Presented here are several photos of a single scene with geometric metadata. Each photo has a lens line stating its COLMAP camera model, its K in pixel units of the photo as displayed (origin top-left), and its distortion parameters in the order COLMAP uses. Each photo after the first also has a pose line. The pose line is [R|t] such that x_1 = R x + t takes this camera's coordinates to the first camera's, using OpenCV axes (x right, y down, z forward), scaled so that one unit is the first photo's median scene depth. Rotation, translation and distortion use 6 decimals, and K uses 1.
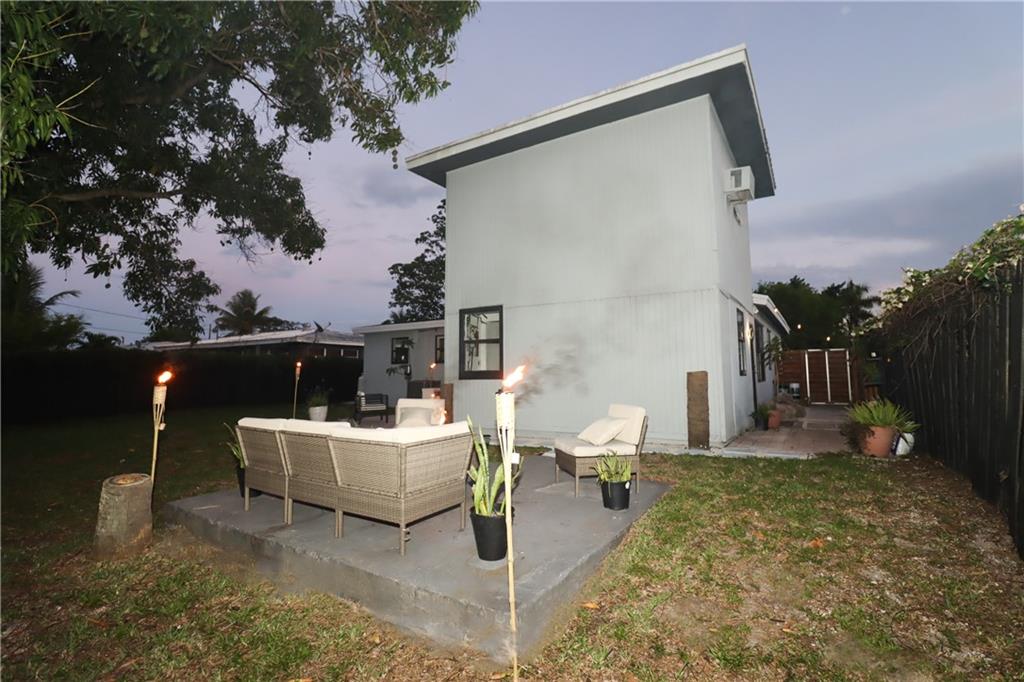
lens RADIAL K [[482.1, 0, 510.8], [0, 482.1, 336.3], [0, 0, 1]] dist [-0.016962, -0.002565]
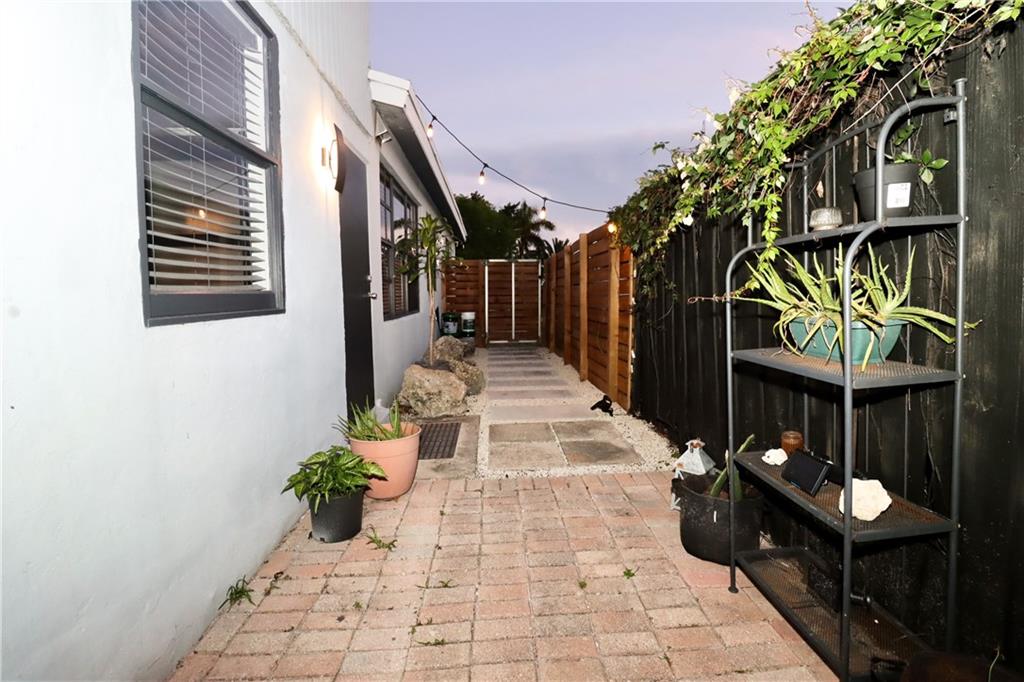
lens RADIAL K [[482.1, 0, 513.3], [0, 482.1, 340.5], [0, 0, 1]] dist [-0.016962, -0.002565]
pose [[0.814533, -0.047724, 0.578151, 0.269999], [-0.055958, 0.985500, 0.160186, 0.030522], [-0.577412, -0.162828, 0.800051, 0.449280]]
